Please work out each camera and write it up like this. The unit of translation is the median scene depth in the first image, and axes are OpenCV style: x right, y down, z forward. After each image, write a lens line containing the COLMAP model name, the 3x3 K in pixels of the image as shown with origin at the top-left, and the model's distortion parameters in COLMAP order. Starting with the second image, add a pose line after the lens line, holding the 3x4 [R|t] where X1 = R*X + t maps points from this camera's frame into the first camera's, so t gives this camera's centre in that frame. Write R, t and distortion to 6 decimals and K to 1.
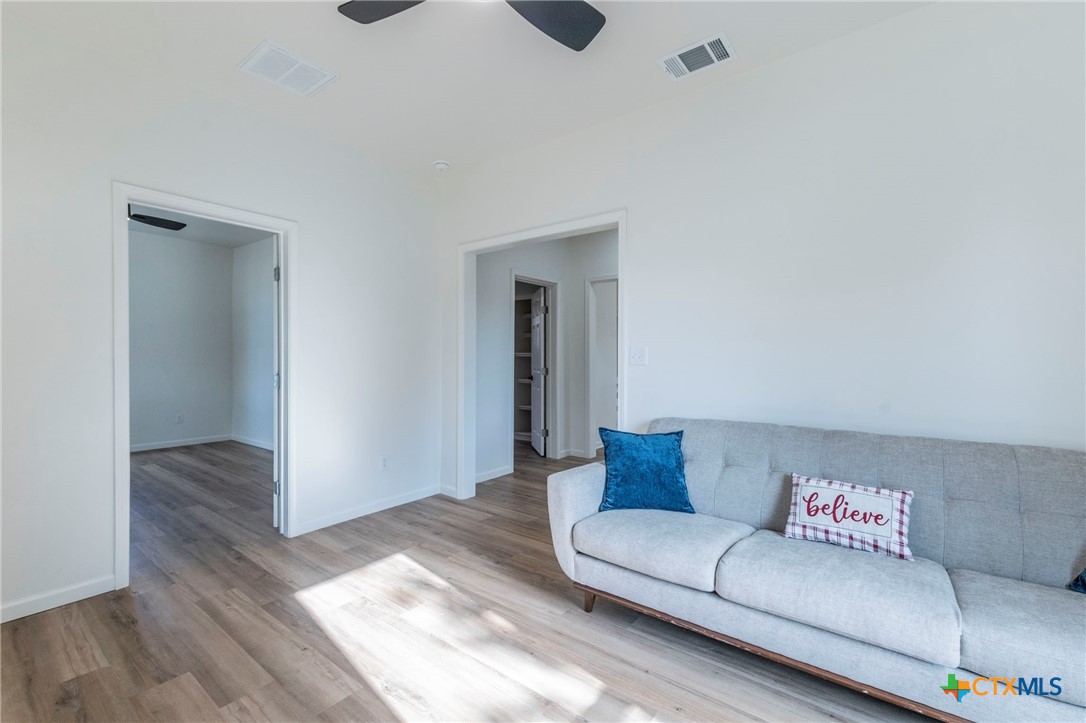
lens RADIAL K [[466.2, 0, 553.5], [0, 466.2, 360.1], [0, 0, 1]] dist [-0.001062, -0.000232]
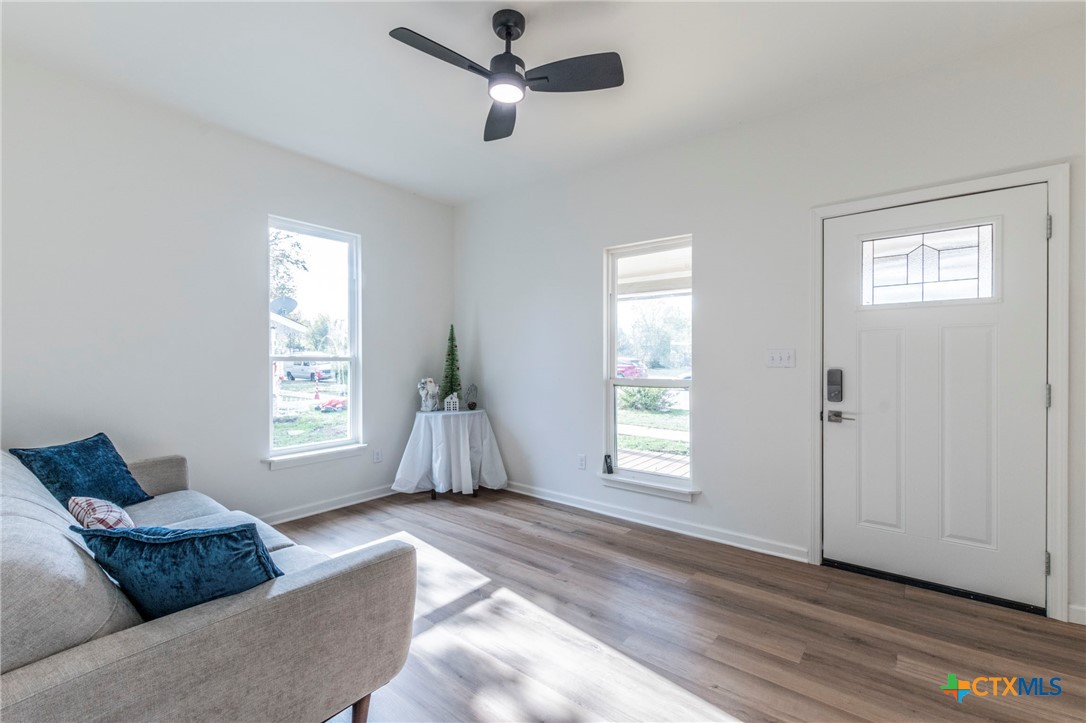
lens RADIAL K [[466.2, 0, 553.5], [0, 466.2, 360.1], [0, 0, 1]] dist [-0.001062, -0.000232]
pose [[-0.999869, 0.004630, 0.015526, -0.243496], [0.004702, 0.999978, 0.004608, -0.005138], [-0.015504, 0.004680, -0.999869, 1.888586]]
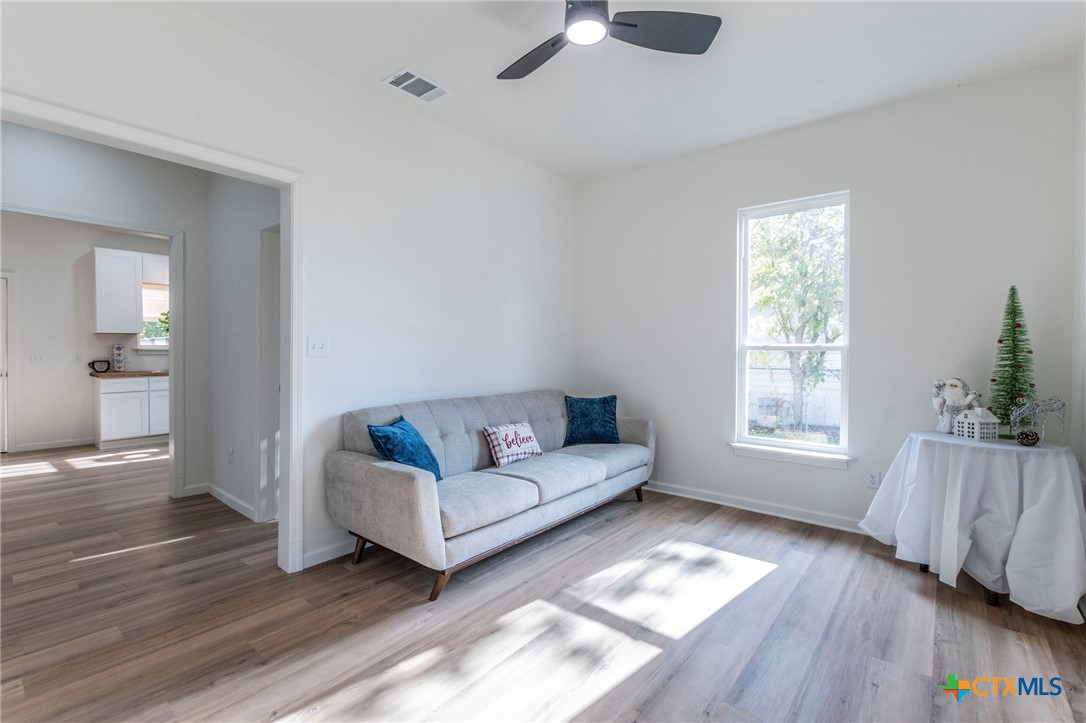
lens RADIAL K [[478.5, 0, 533.5], [0, 478.5, 353.7], [0, 0, 1]] dist [0.001694, -0.000198]
pose [[0.051419, -0.005221, 0.998664, -1.082651], [0.001939, 0.999985, 0.005128, 0.002195], [-0.998675, 0.001673, 0.051428, 0.835808]]
